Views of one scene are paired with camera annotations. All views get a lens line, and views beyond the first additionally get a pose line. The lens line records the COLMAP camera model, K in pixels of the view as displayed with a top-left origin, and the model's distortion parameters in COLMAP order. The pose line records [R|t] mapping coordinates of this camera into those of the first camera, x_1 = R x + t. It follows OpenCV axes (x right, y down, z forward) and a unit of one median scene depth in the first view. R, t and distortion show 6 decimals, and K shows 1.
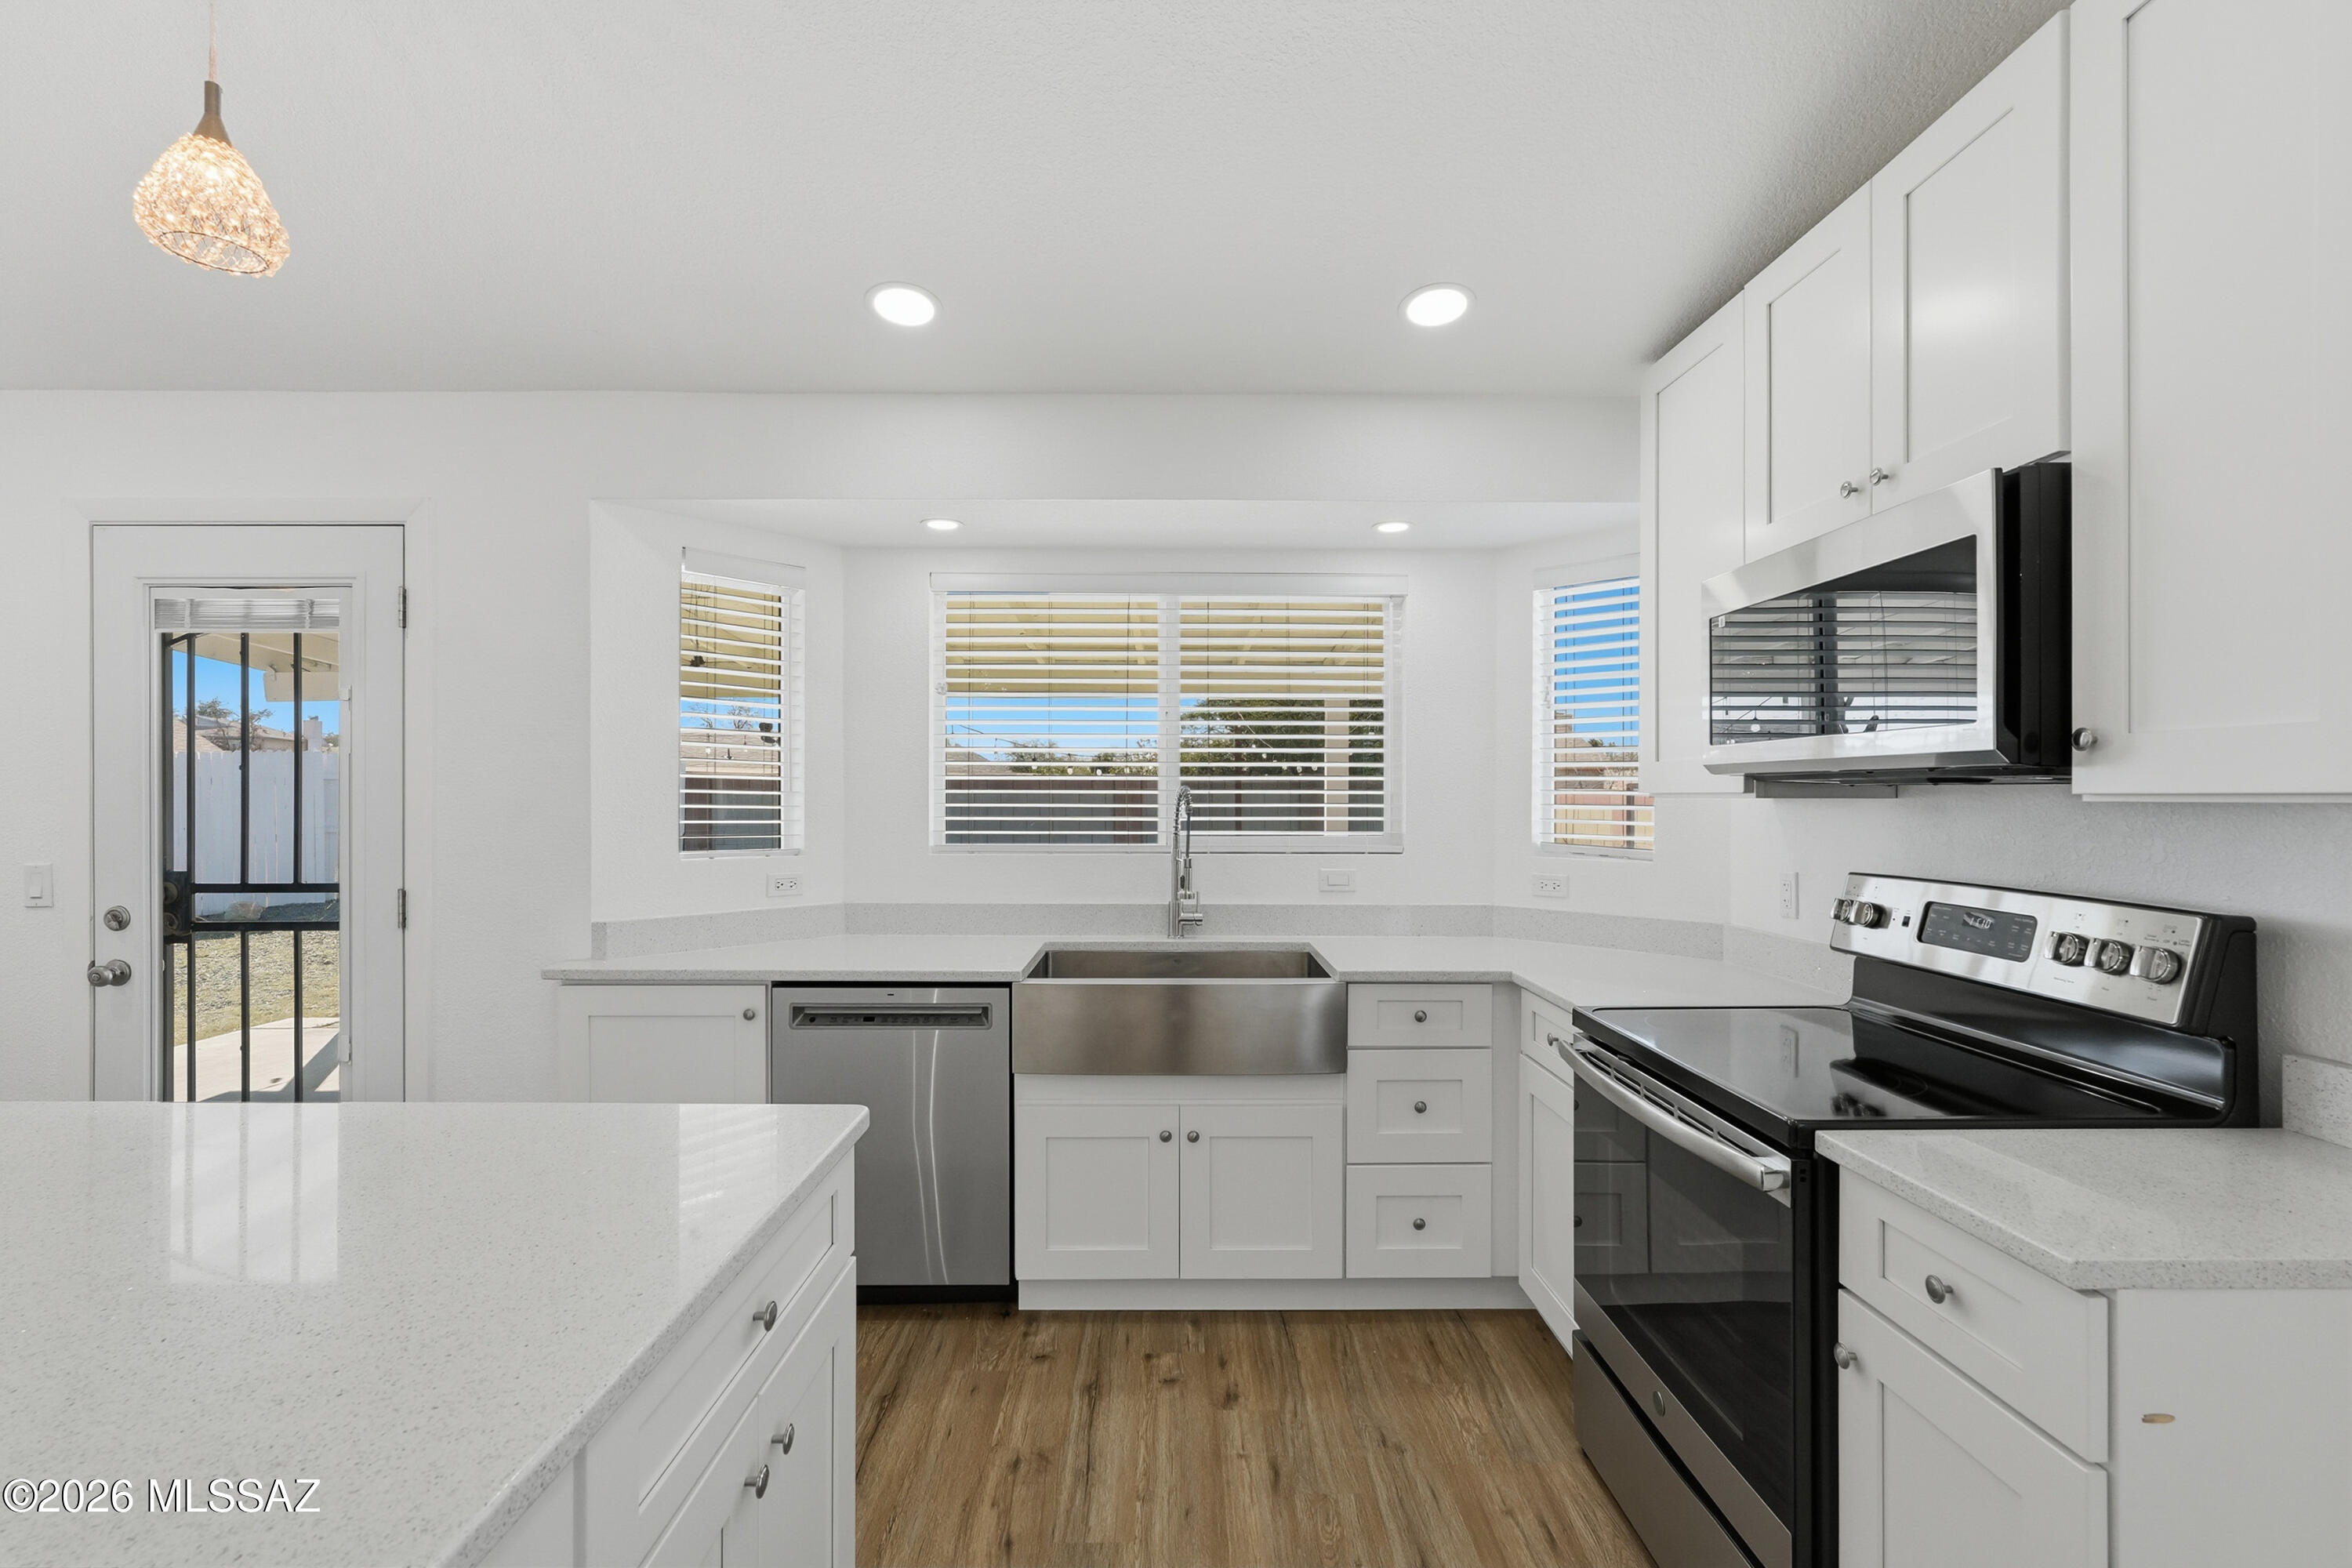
lens RADIAL K [[1033.2, 0, 1179.6], [0, 1033.2, 799.5], [0, 0, 1]] dist [-0.010618, 0.000170]
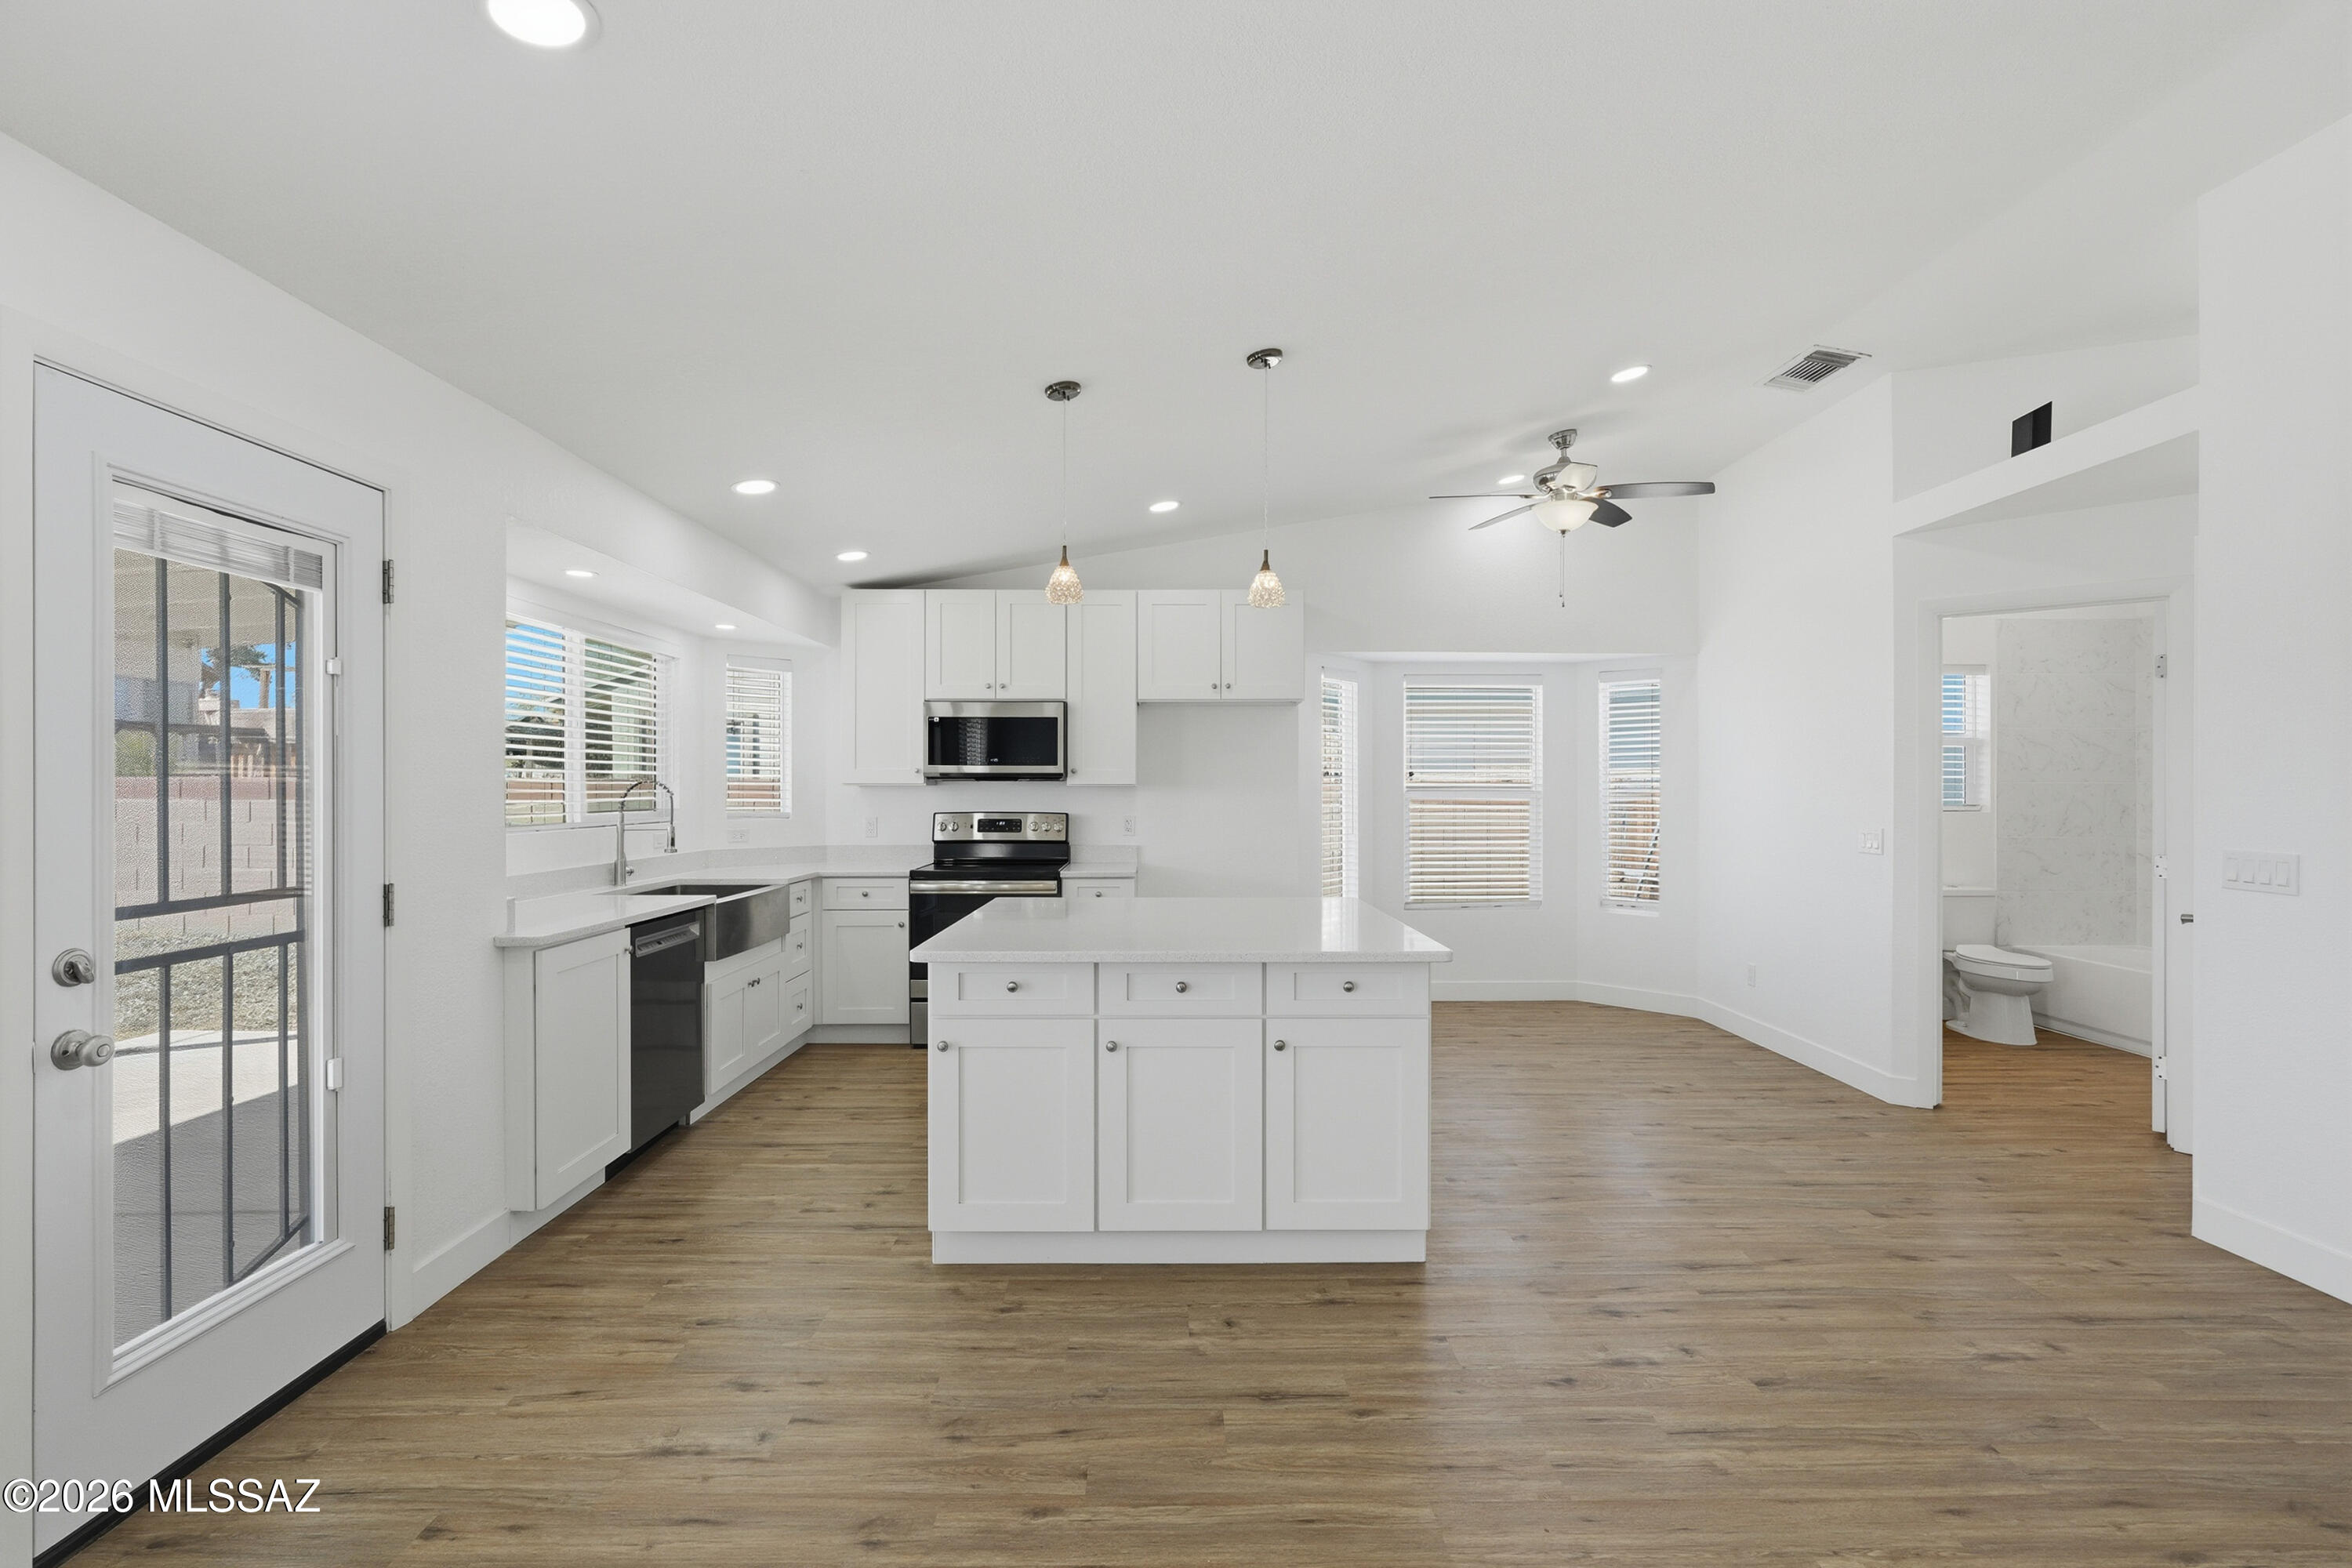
lens RADIAL K [[1078.6, 0, 1180.8], [0, 1078.6, 777.8], [0, 0, 1]] dist [0.002494, 0.000909]
pose [[-0.000077, 0.007258, 0.999974, -1.776868], [0.004314, 0.999964, -0.007258, 0.001495], [-0.999991, 0.004313, -0.000109, 0.284016]]
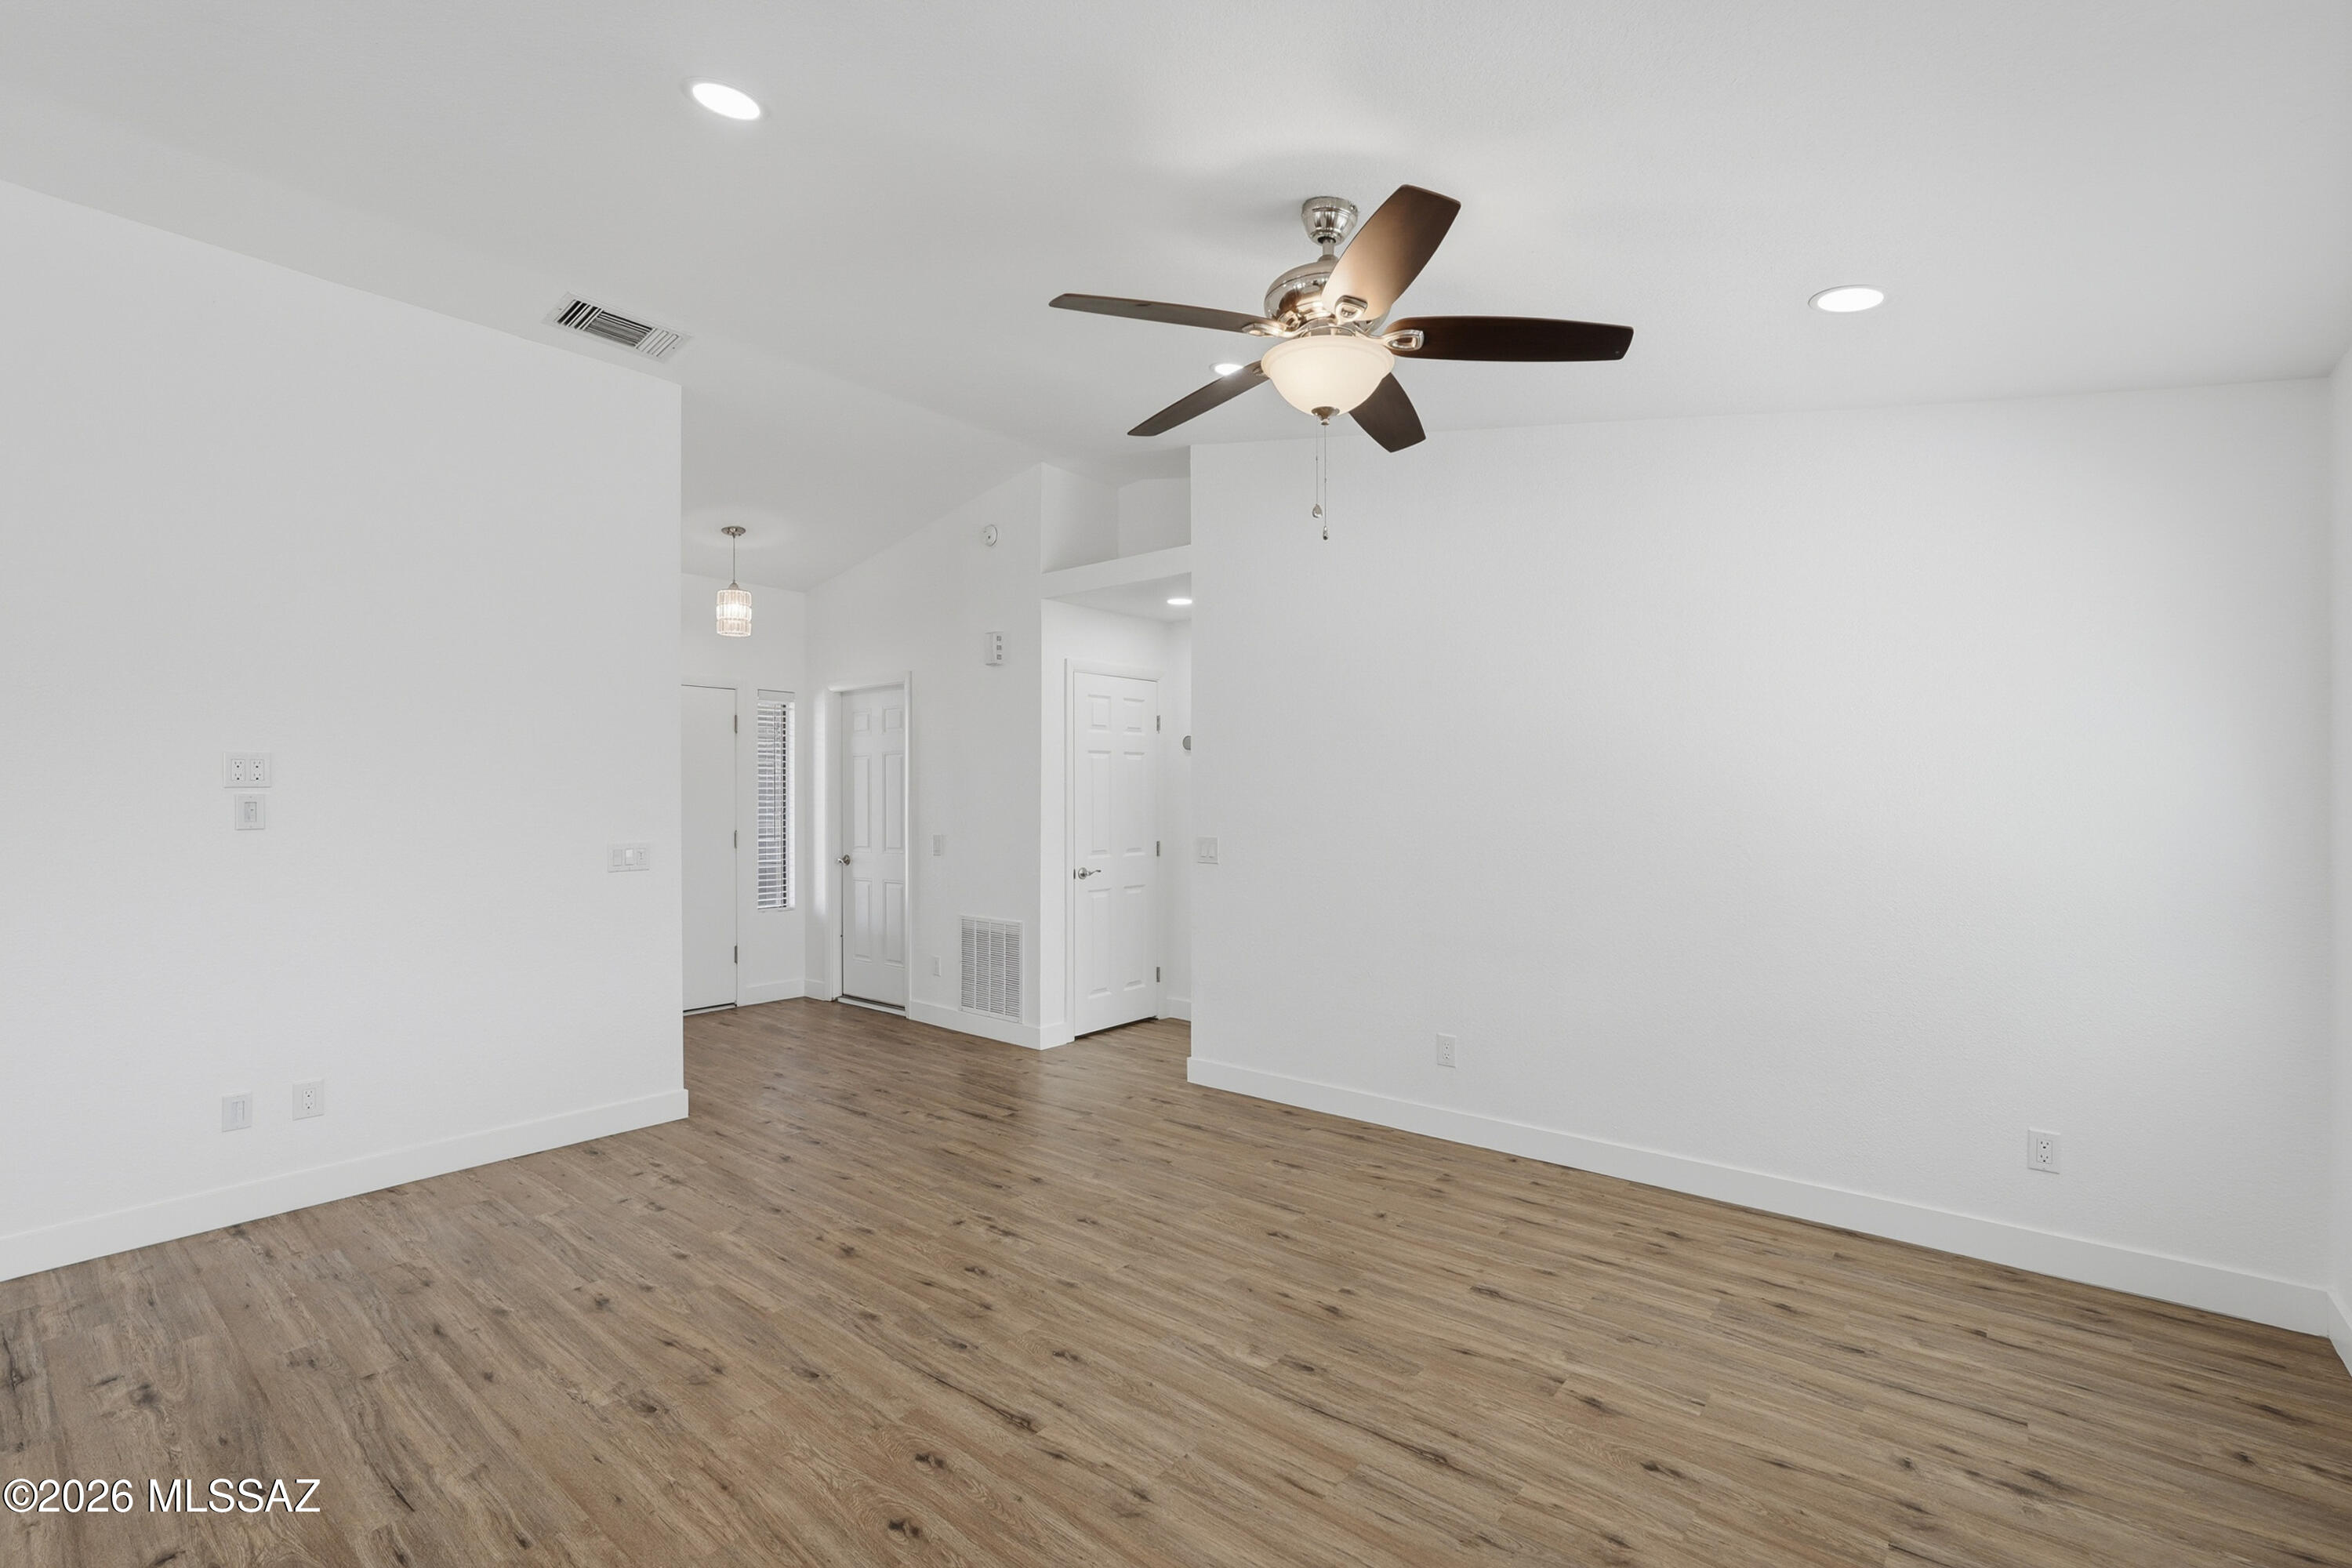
lens RADIAL K [[1085.6, 0, 1176.0], [0, 1085.6, 784.0], [0, 0, 1]] dist [0.003189, 0.001292]
pose [[-0.657367, -0.005080, -0.753554, -0.705733], [0.004058, 0.999939, -0.010281, 0.003781], [0.753560, -0.009816, -0.657306, 0.824198]]
